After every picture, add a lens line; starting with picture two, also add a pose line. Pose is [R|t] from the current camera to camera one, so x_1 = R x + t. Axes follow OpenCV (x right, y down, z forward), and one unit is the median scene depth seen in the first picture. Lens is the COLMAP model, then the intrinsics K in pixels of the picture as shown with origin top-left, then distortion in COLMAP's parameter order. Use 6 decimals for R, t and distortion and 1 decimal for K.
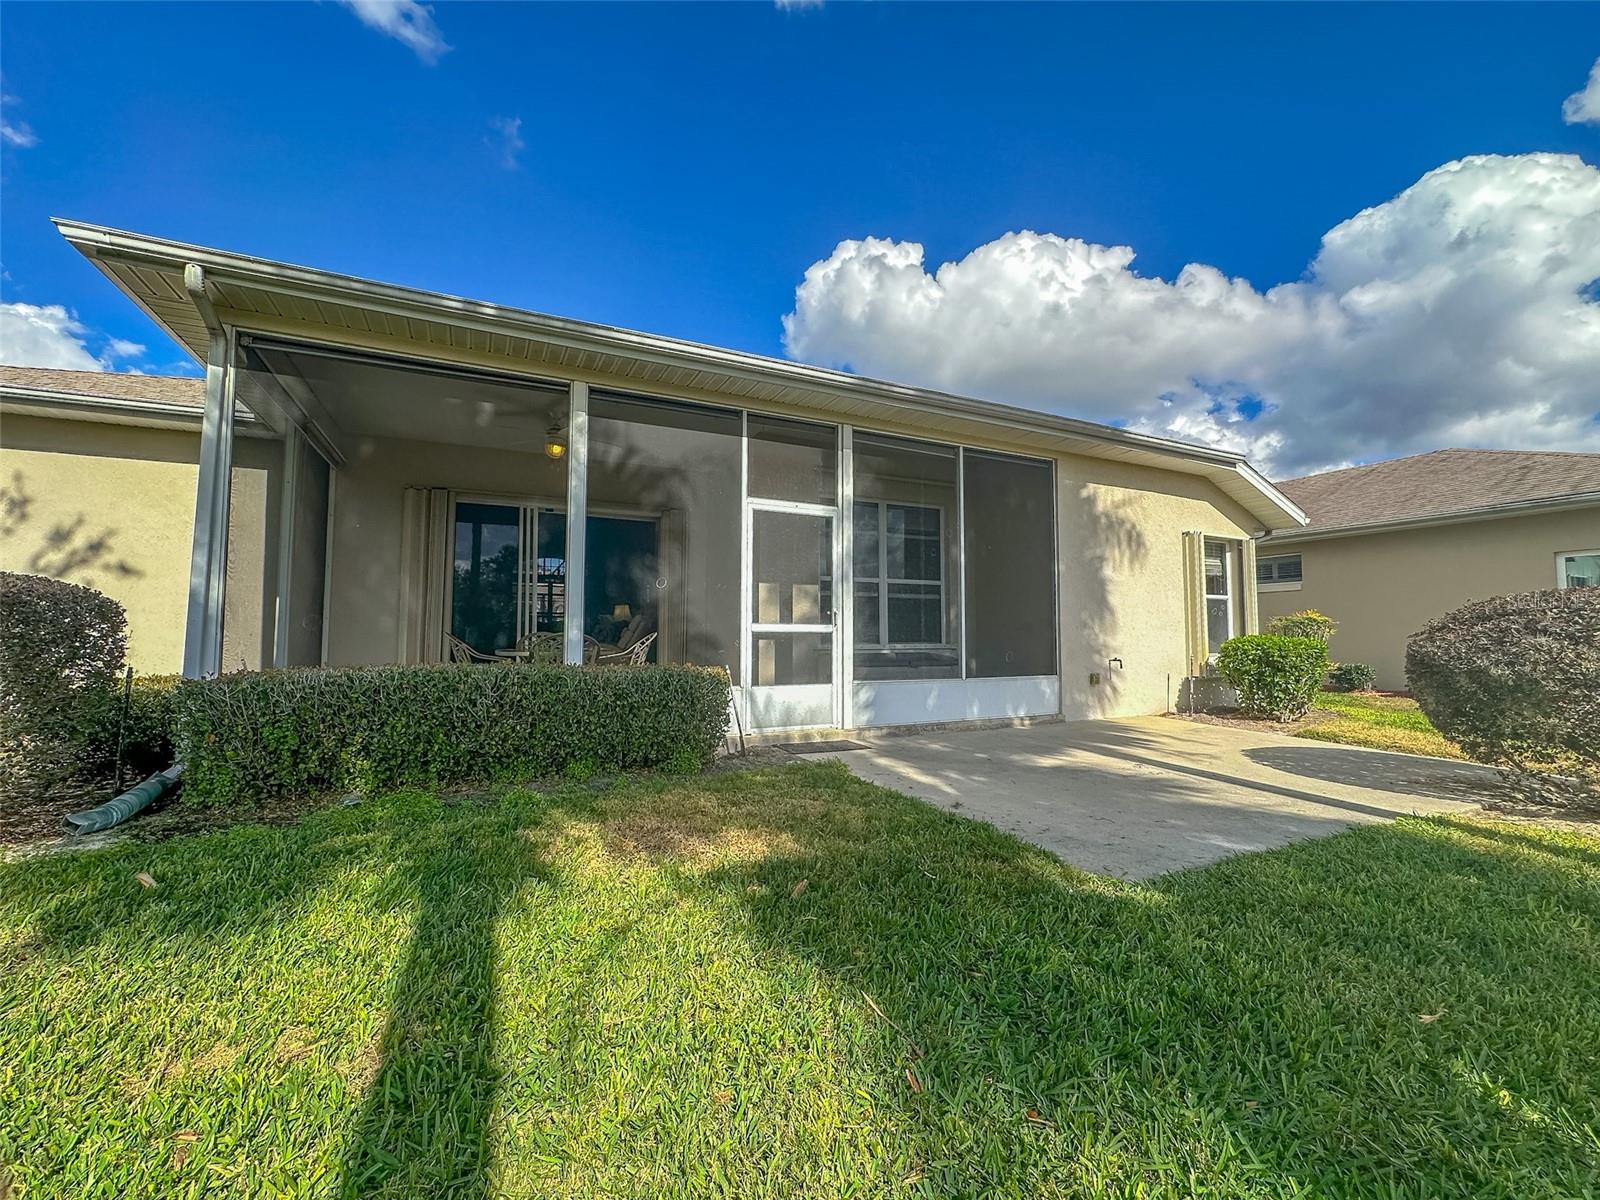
lens RADIAL K [[644.7, 0, 800.0], [0, 644.7, 600.0], [0, 0, 1]] dist [-0.000984, 0.000245]
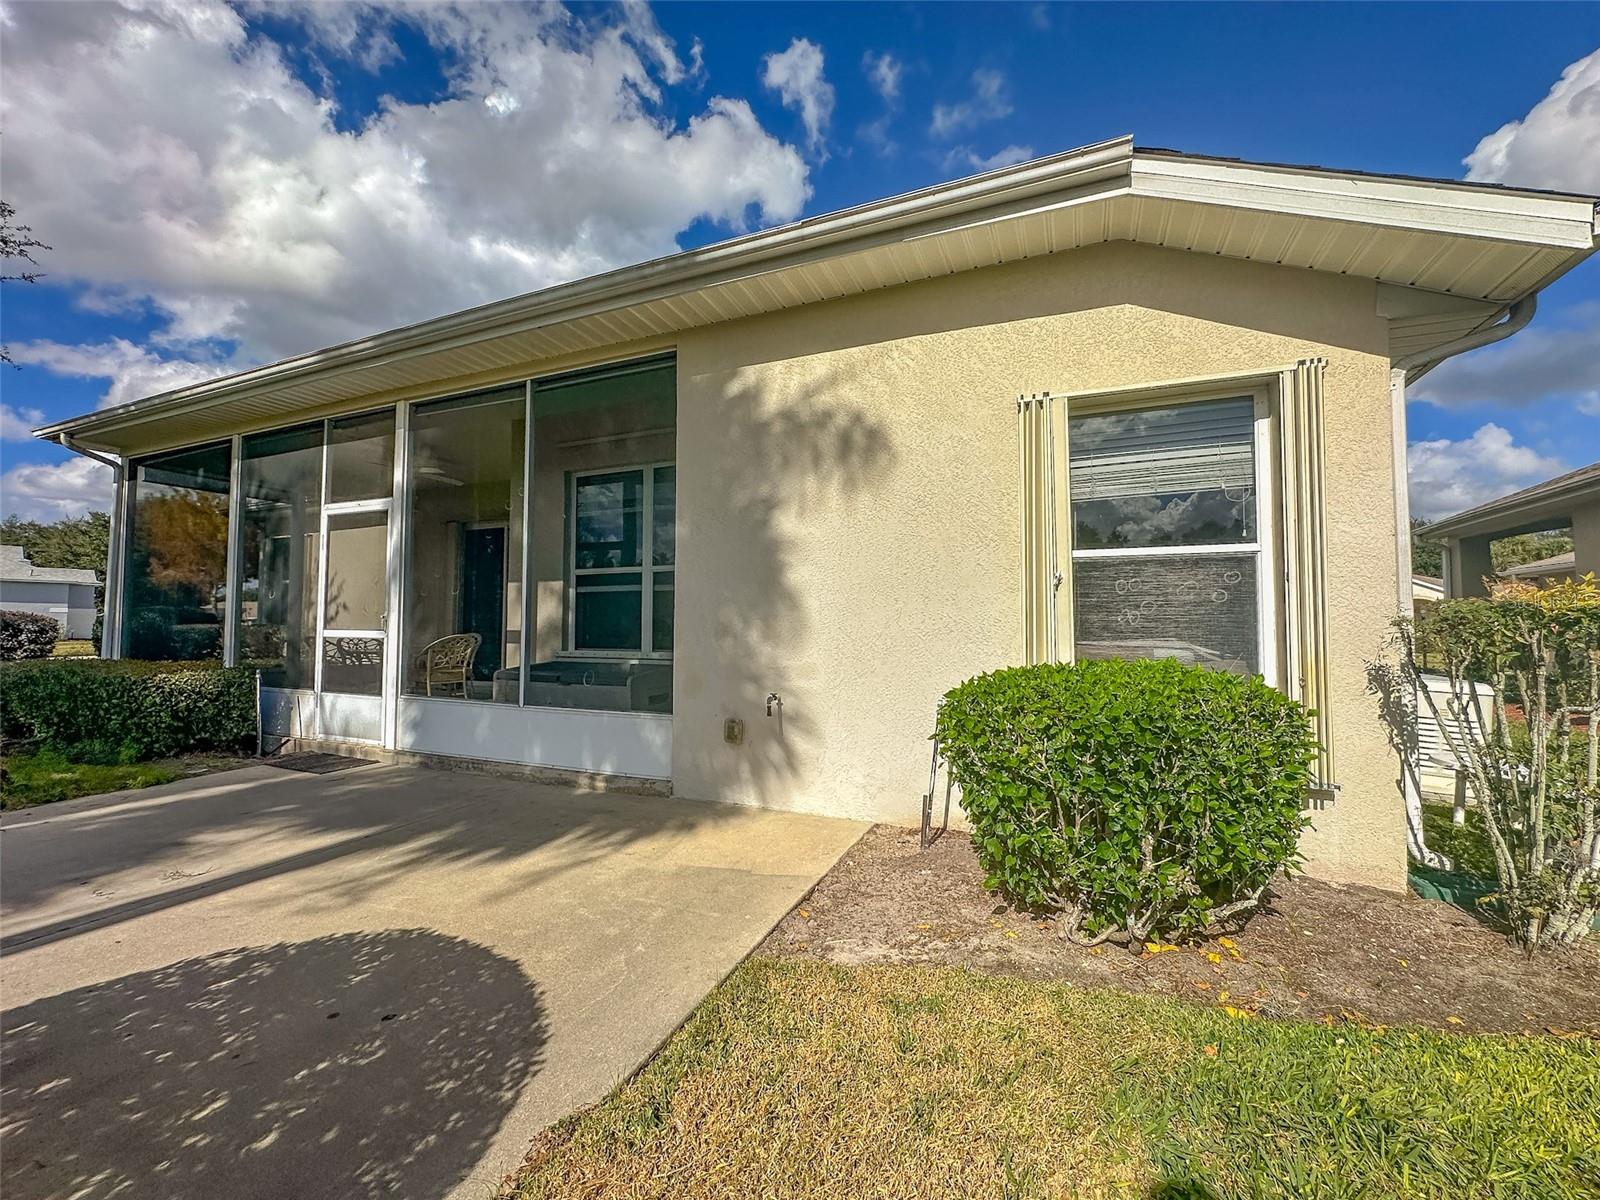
lens RADIAL K [[644.7, 0, 800.0], [0, 644.7, 600.0], [0, 0, 1]] dist [-0.000984, 0.000245]
pose [[0.656939, -0.030959, -0.753308, 0.918774], [0.039456, 0.999199, -0.006655, 0.020649], [0.752911, -0.025350, 0.657634, 0.705738]]
